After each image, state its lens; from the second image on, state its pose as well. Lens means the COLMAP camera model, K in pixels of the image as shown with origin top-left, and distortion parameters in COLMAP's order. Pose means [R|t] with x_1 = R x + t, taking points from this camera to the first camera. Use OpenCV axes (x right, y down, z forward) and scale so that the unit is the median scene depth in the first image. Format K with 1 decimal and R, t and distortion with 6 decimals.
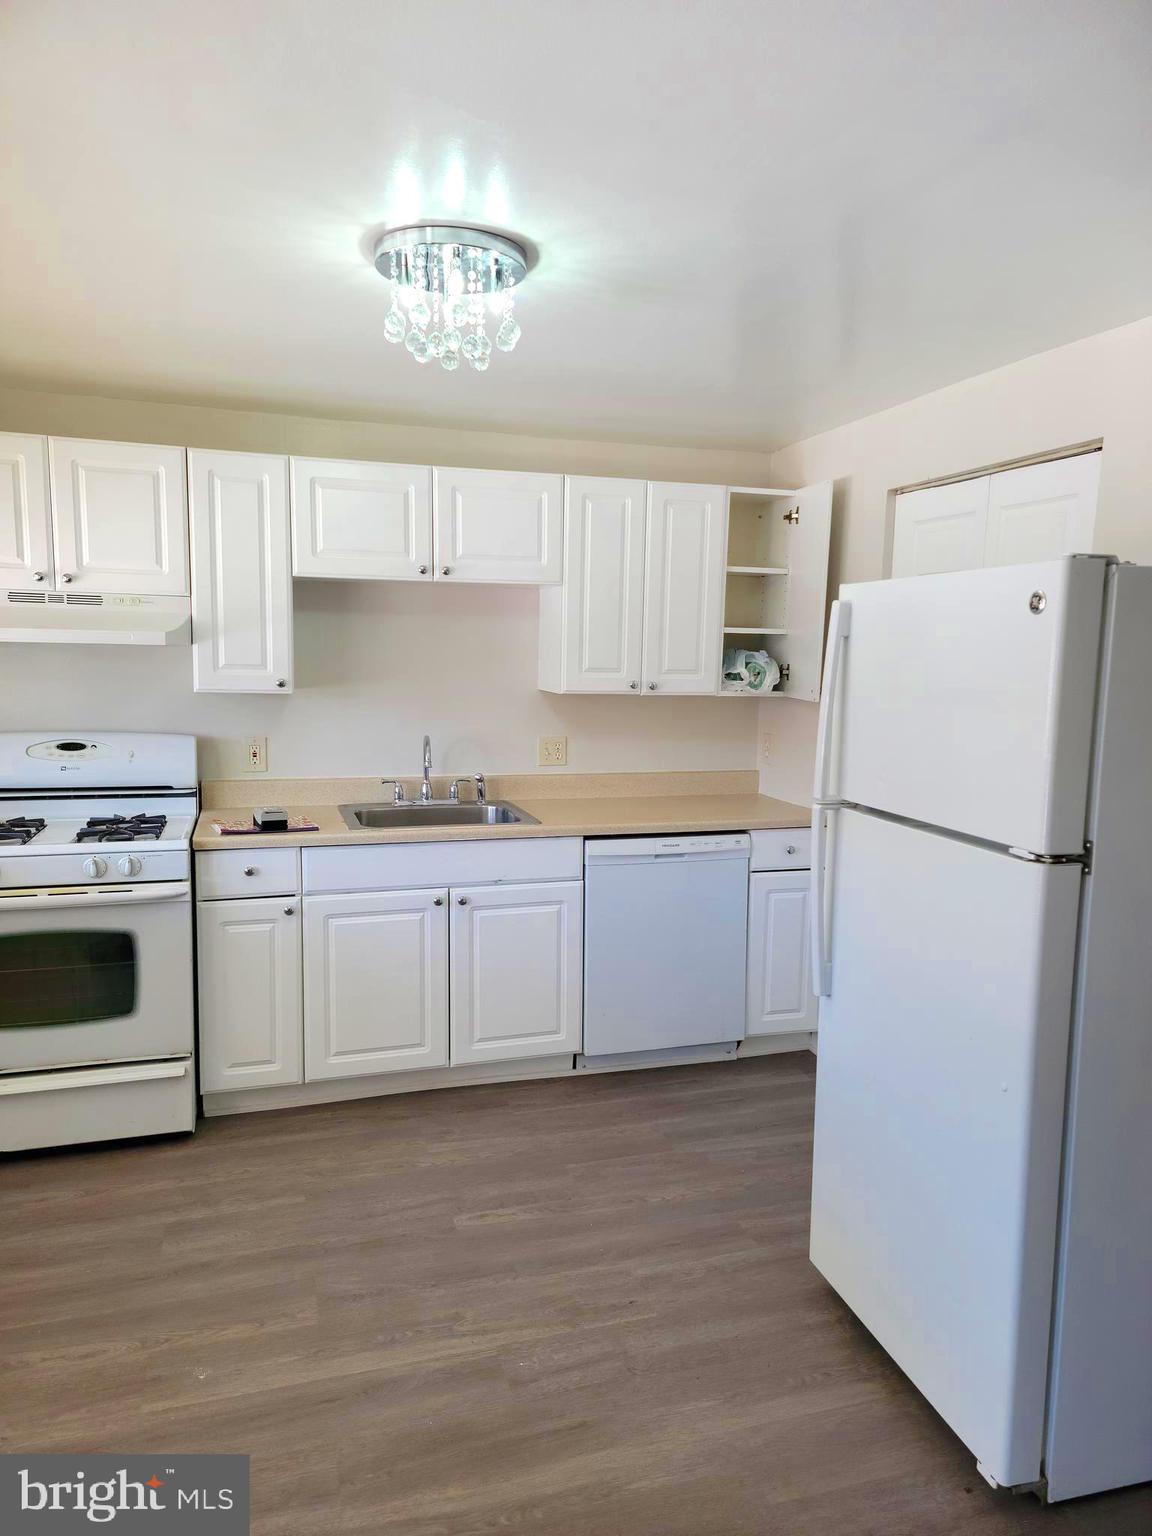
lens RADIAL K [[1054.8, 0, 581.6], [0, 1054.8, 778.1], [0, 0, 1]] dist [0.080063, -0.072646]
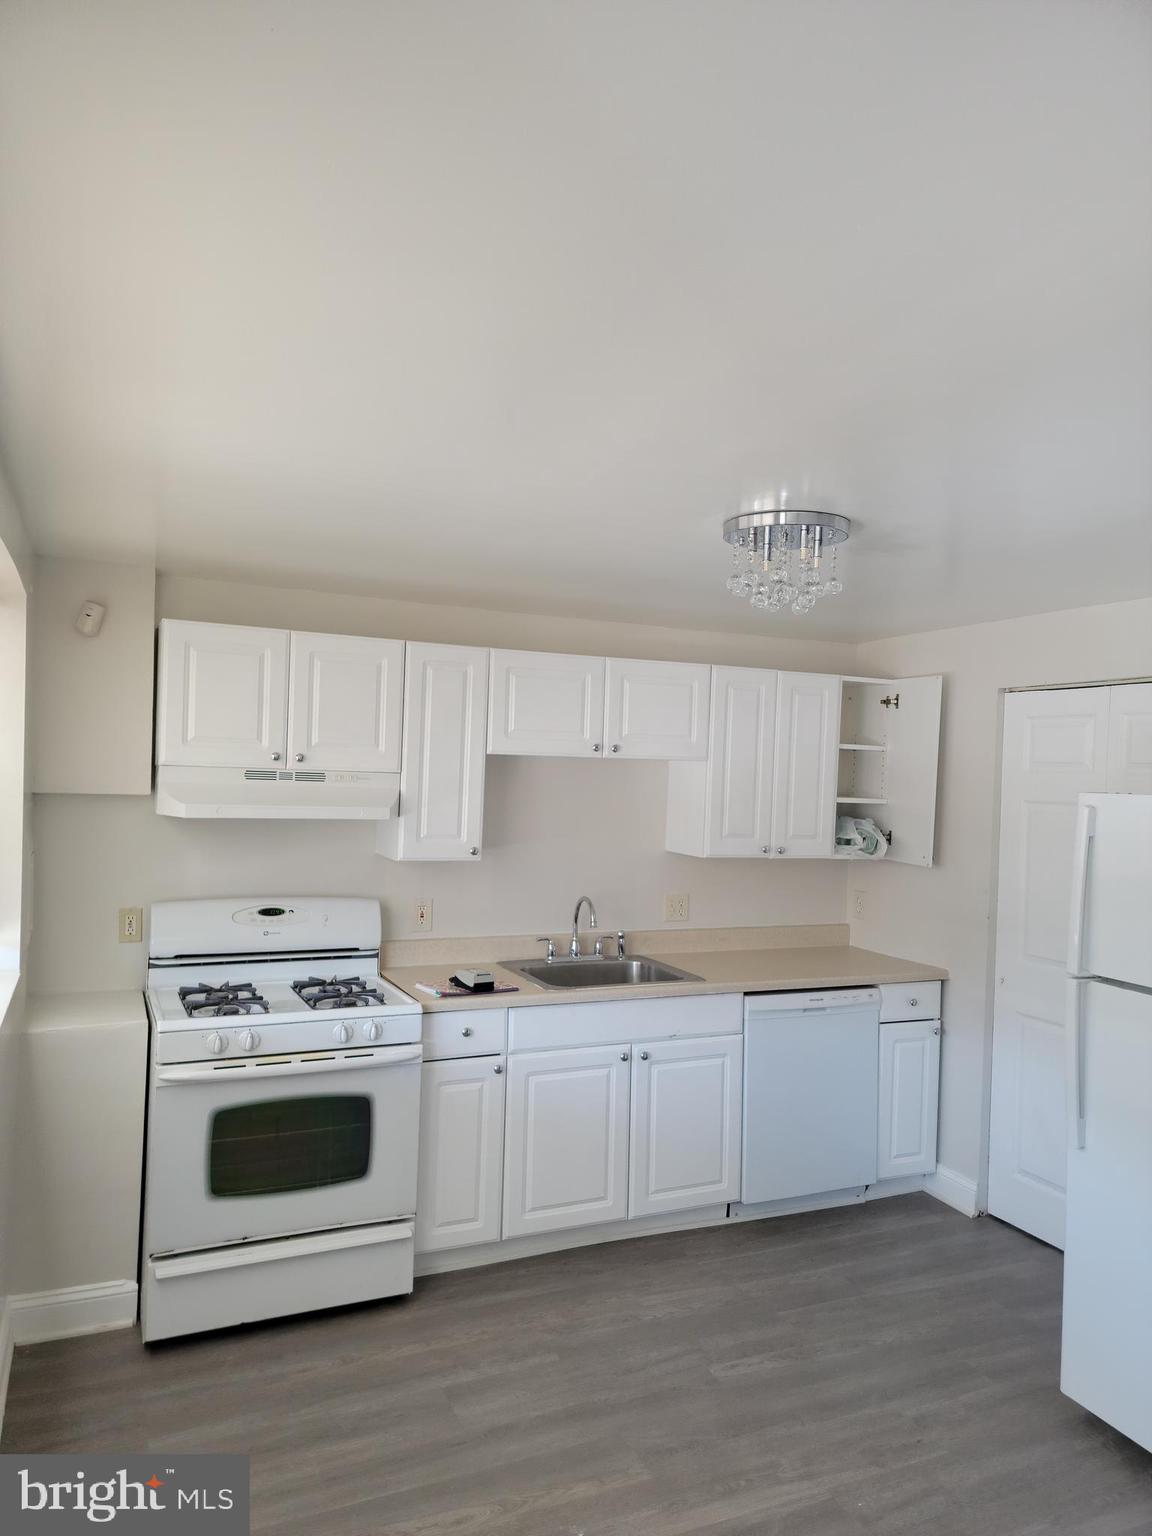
lens RADIAL K [[1057.8, 0, 580.9], [0, 1057.8, 782.3], [0, 0, 1]] dist [0.083131, -0.073453]
pose [[0.992526, 0.011650, 0.121473, -0.319506], [0.001874, 0.993860, -0.110630, -0.041619], [-0.122016, 0.110031, 0.986410, -0.087981]]
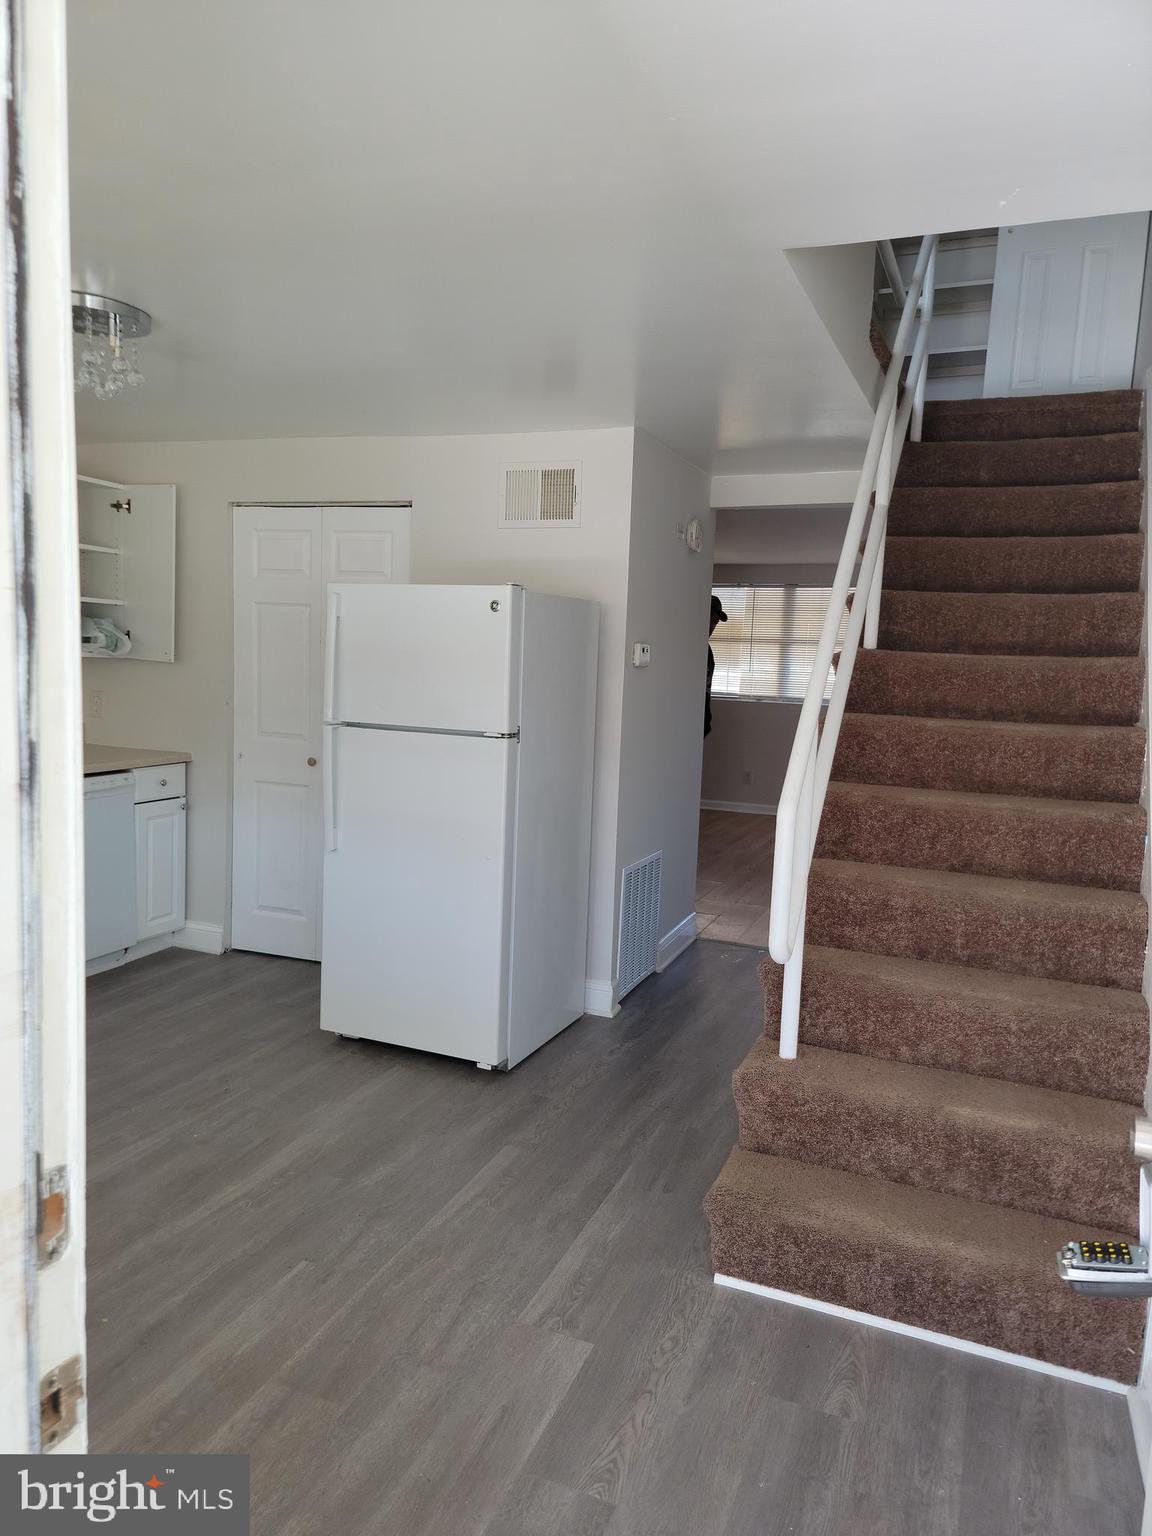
lens RADIAL K [[1054.8, 0, 581.6], [0, 1054.8, 778.1], [0, 0, 1]] dist [0.080063, -0.072646]
pose [[0.626234, -0.085361, 0.774948, -0.516513], [0.065026, 0.996243, 0.057189, 0.026055], [-0.776919, 0.014578, 0.629432, -0.176589]]
